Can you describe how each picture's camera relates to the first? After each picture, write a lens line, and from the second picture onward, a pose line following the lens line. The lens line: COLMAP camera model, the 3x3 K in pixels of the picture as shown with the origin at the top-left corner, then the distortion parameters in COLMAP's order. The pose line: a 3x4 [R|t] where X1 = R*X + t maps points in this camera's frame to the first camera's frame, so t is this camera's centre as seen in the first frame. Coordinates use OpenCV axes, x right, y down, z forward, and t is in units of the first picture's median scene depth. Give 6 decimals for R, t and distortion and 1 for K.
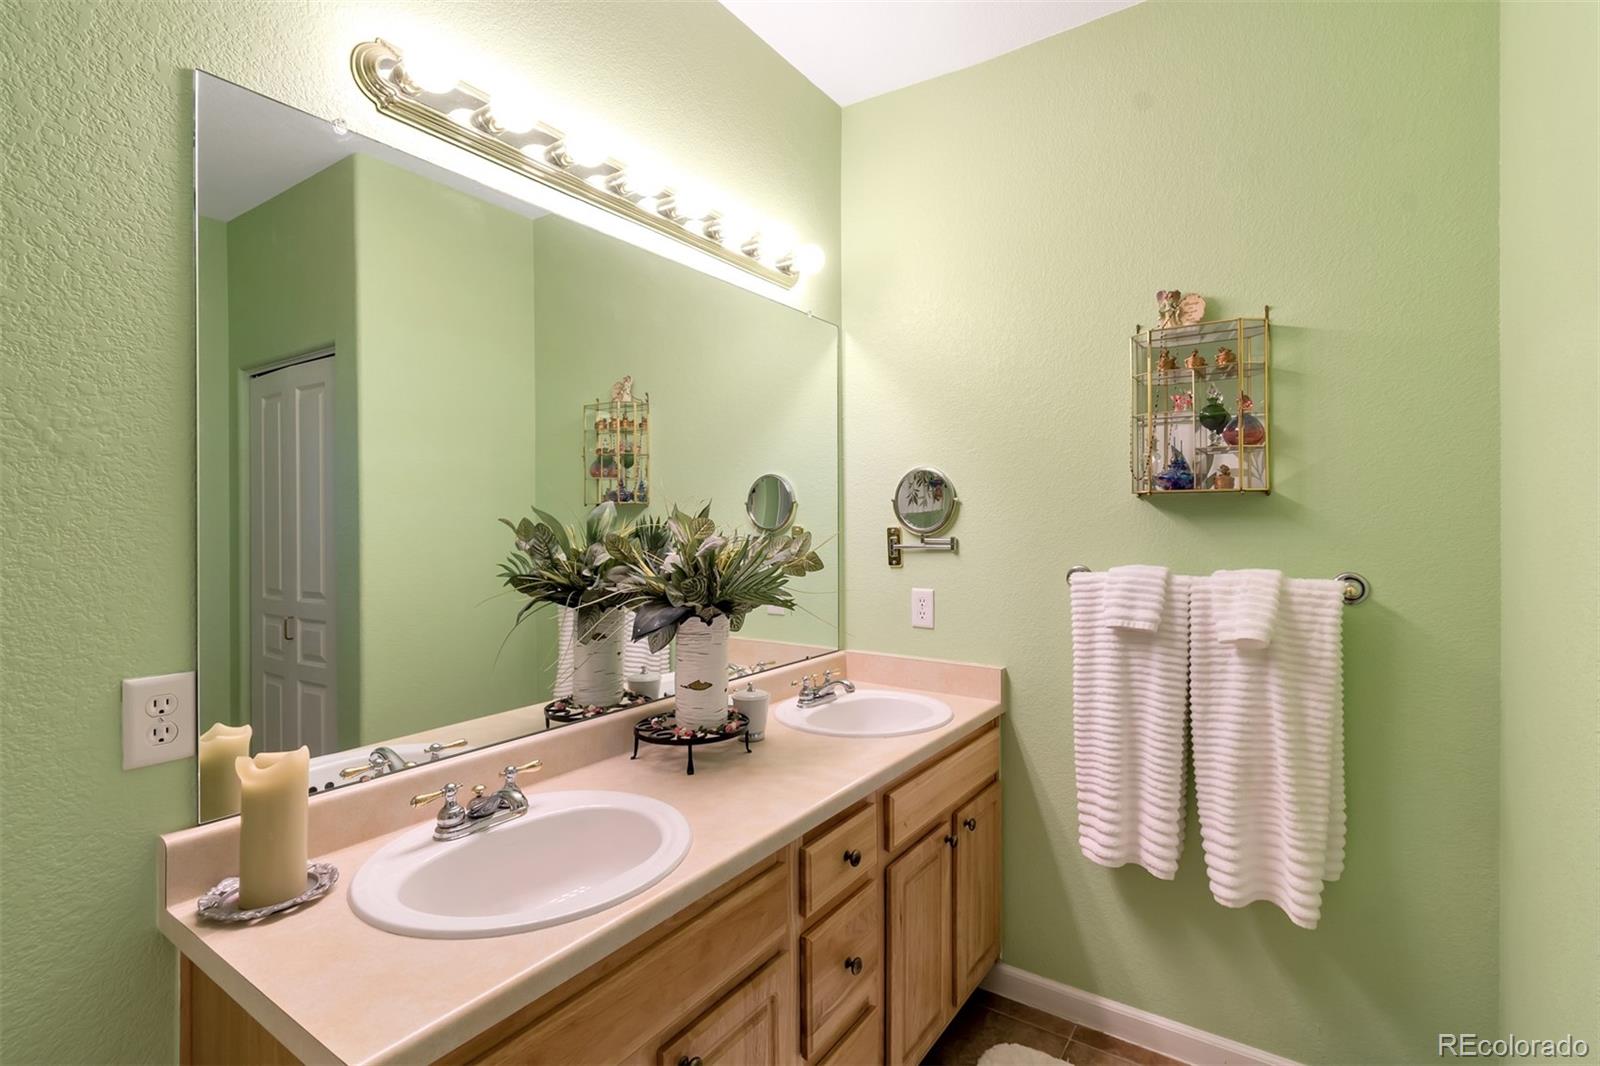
lens RADIAL K [[716.1, 0, 804.8], [0, 716.1, 526.5], [0, 0, 1]] dist [0.000236, 0.000029]
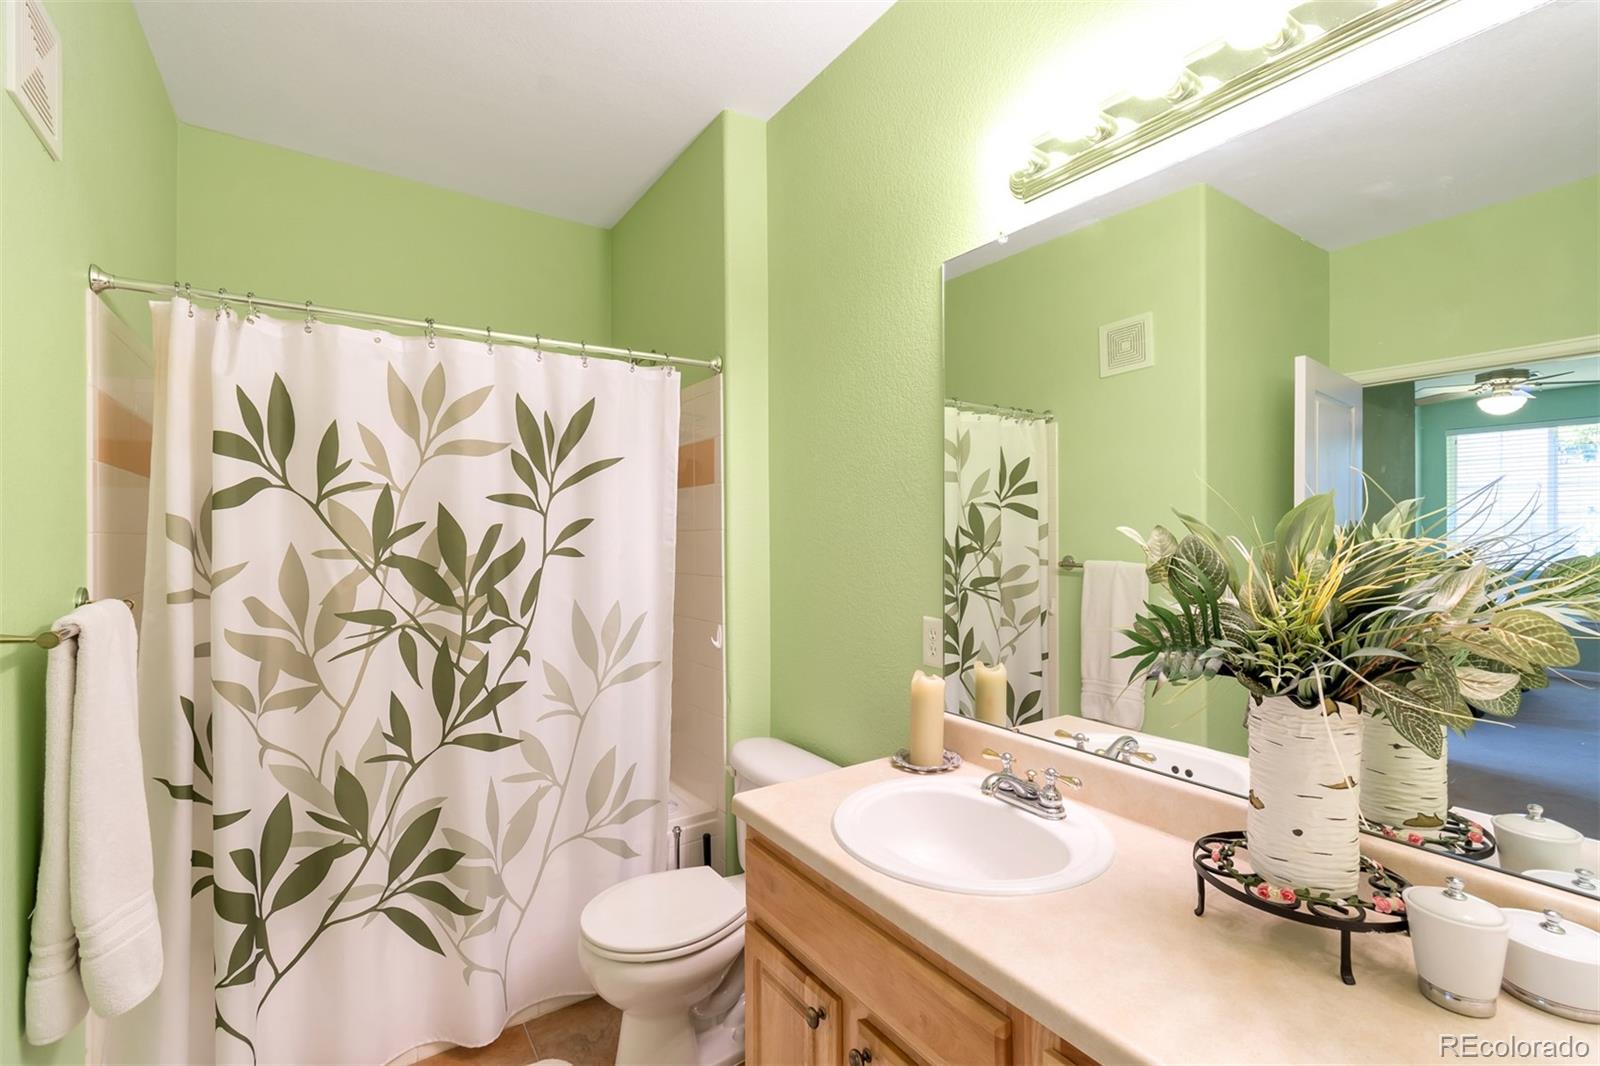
lens RADIAL K [[716.1, 0, 804.8], [0, 716.1, 526.5], [0, 0, 1]] dist [0.000236, 0.000029]
pose [[-0.368707, 0.007776, -0.929513, 0.723125], [-0.003023, 0.999950, 0.009565, -0.025995], [0.929541, 0.006336, -0.368665, 1.118192]]
